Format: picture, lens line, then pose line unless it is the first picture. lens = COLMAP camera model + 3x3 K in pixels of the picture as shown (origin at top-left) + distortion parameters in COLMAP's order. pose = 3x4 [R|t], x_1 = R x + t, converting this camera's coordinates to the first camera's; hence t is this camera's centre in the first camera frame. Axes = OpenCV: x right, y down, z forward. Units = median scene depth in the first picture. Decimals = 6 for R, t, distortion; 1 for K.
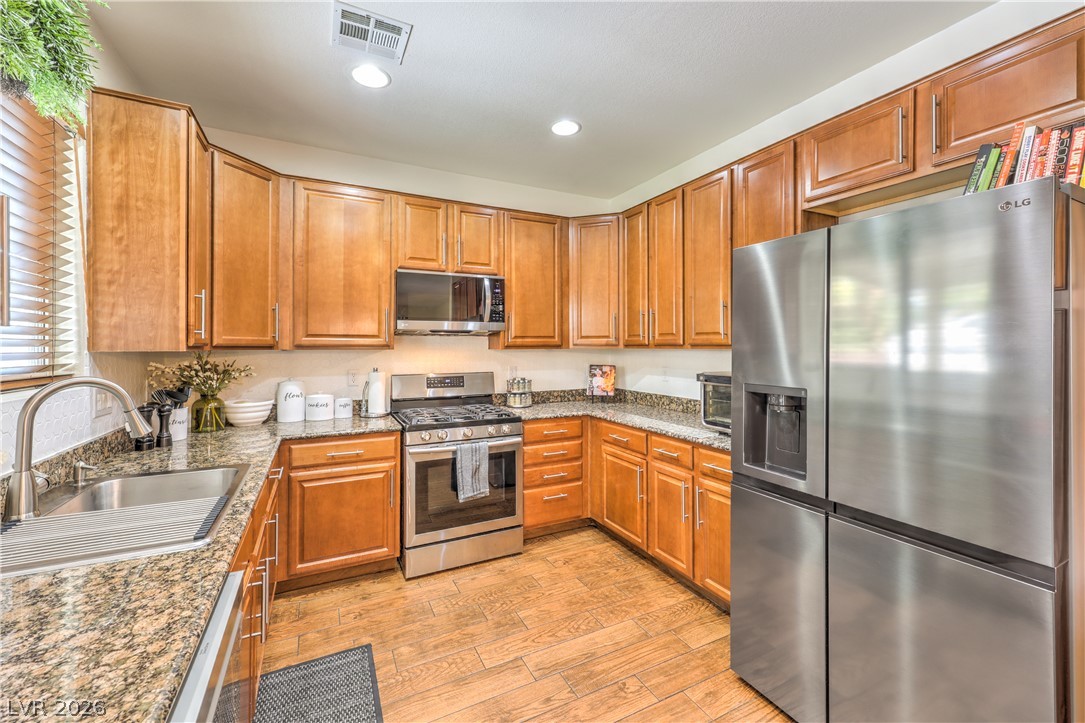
lens RADIAL K [[440.7, 0, 544.0], [0, 440.7, 345.8], [0, 0, 1]] dist [-0.000446, -0.000019]
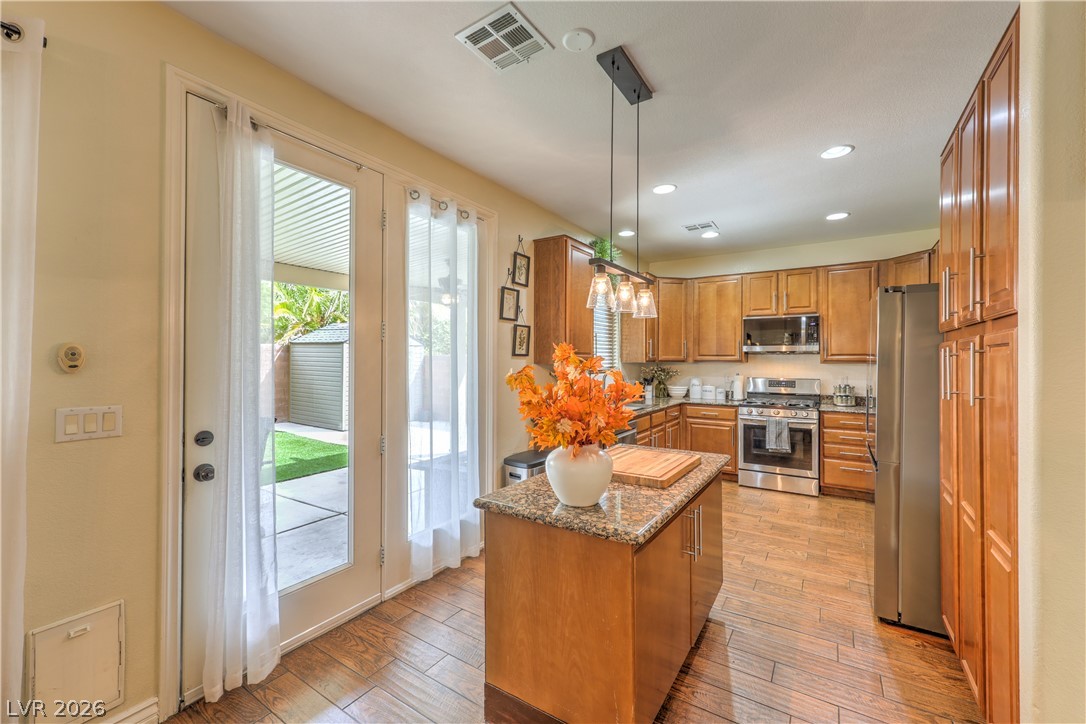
lens RADIAL K [[439.7, 0, 543.8], [0, 439.7, 358.3], [0, 0, 1]] dist [-0.000475, 0.000070]
pose [[0.492833, -0.000243, -0.870124, 0.866859], [-0.000841, 0.999999, -0.000755, -0.008419], [0.870124, 0.001104, 0.492832, -0.614966]]
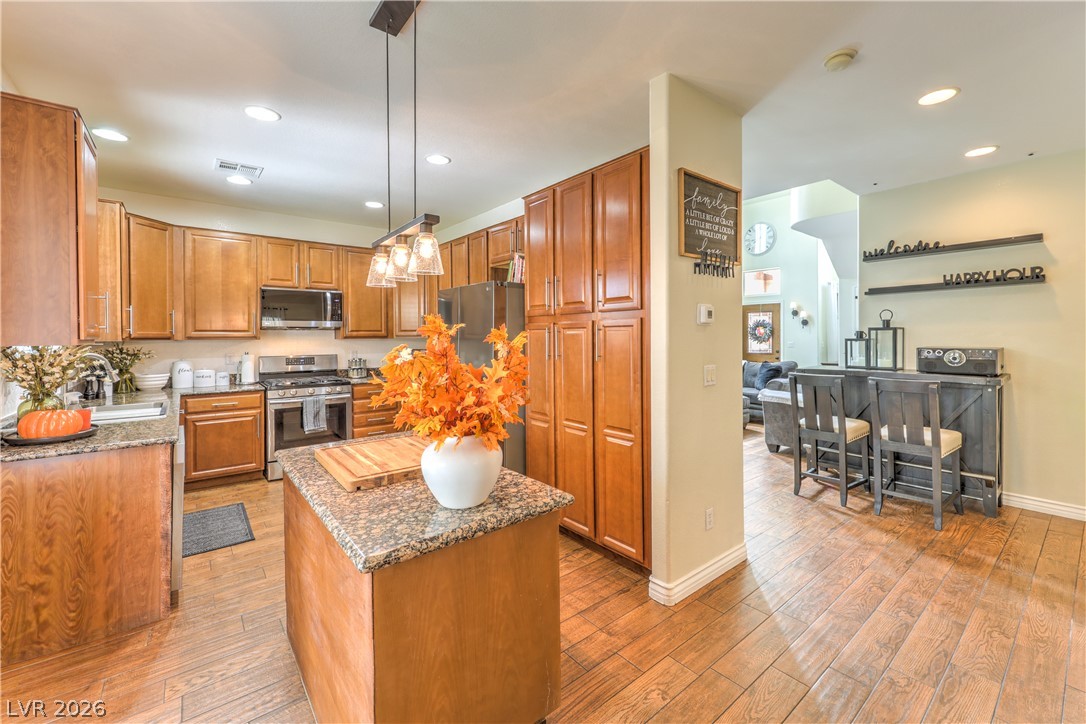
lens RADIAL K [[452.9, 0, 559.0], [0, 452.9, 341.0], [0, 0, 1]] dist [0.001379, 0.000067]
pose [[0.975478, -0.005540, 0.220025, 0.349821], [0.002424, 0.999893, 0.014432, -0.007420], [-0.220082, -0.013545, 0.975387, -0.817807]]
